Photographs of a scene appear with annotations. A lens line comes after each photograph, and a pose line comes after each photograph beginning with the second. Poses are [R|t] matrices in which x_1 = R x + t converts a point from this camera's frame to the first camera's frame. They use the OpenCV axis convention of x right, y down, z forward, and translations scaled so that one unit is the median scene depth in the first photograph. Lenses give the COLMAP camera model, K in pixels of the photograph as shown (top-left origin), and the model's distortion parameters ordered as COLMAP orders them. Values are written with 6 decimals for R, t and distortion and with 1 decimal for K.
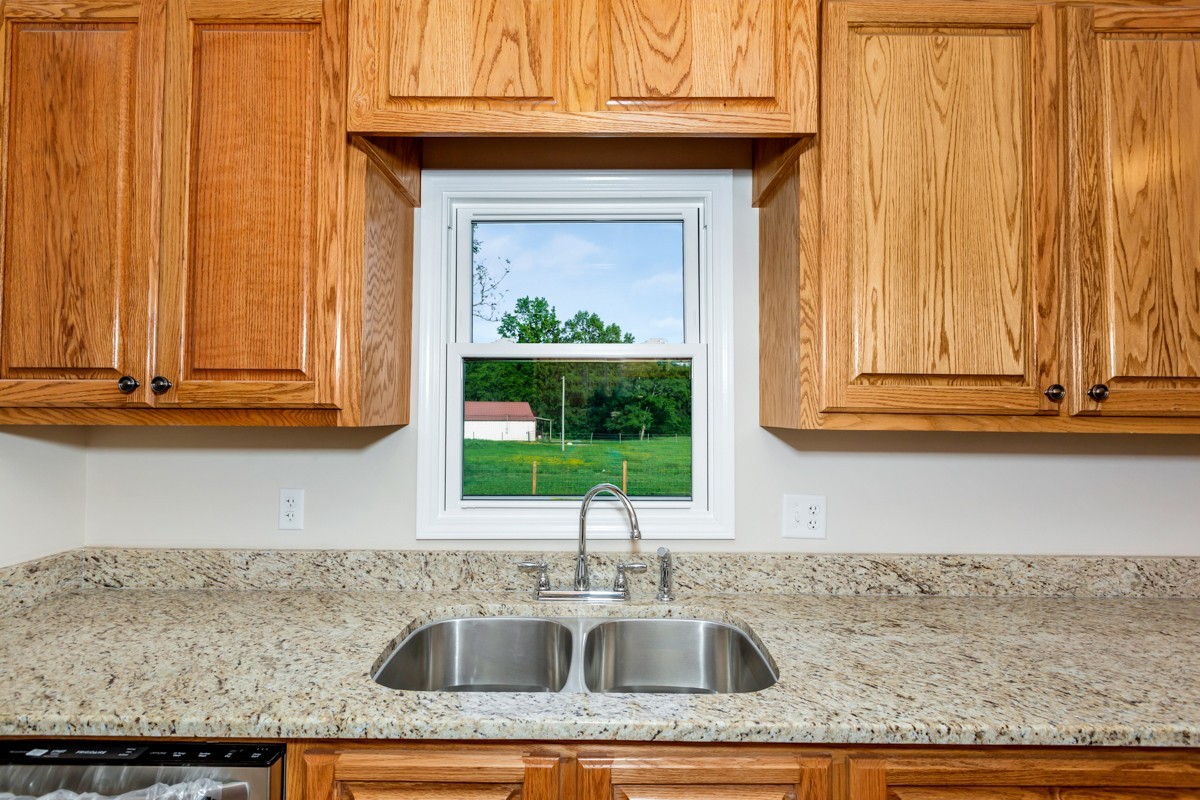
lens RADIAL K [[539.0, 0, 599.9], [0, 539.0, 398.6], [0, 0, 1]] dist [-0.003129, 0.000814]
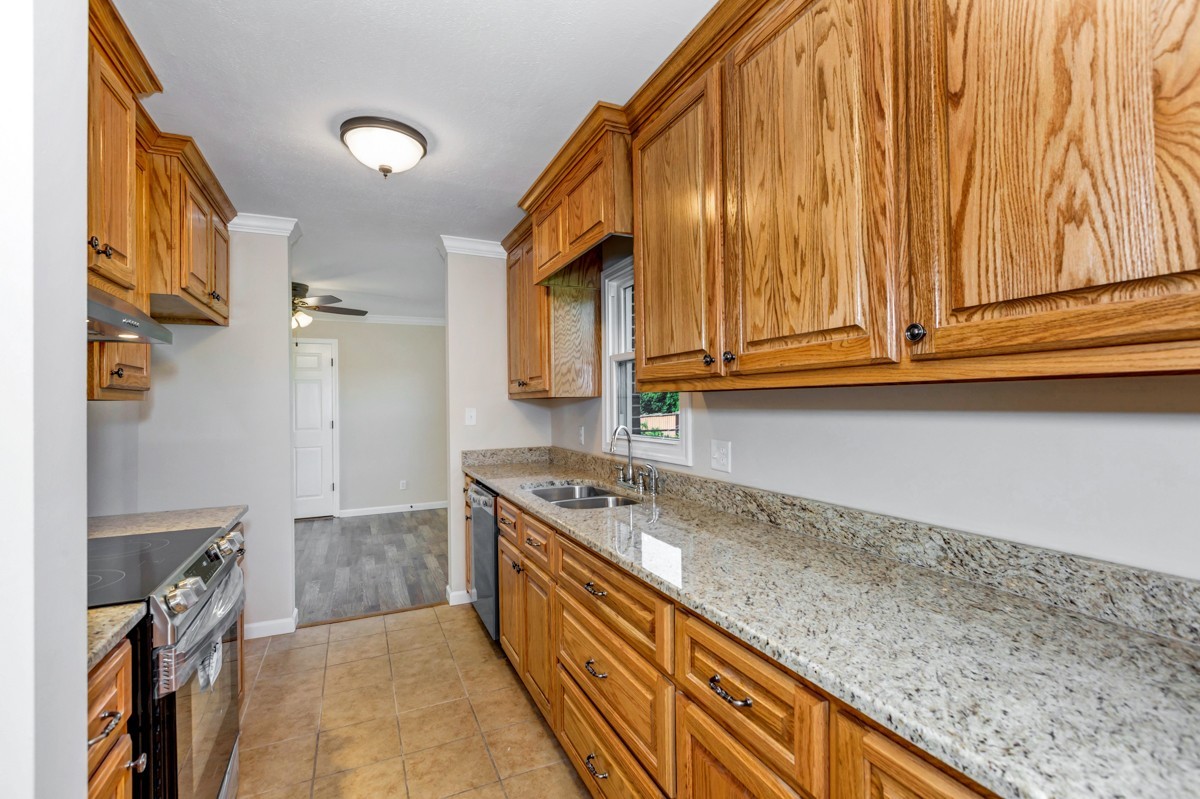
lens RADIAL K [[539.0, 0, 601.2], [0, 539.0, 400.4], [0, 0, 1]] dist [-0.003129, 0.000814]
pose [[0.415136, -0.018261, -0.909576, 1.573444], [0.041174, 0.999151, -0.001267, 0.064851], [0.908827, -0.036925, 0.415535, 0.136480]]
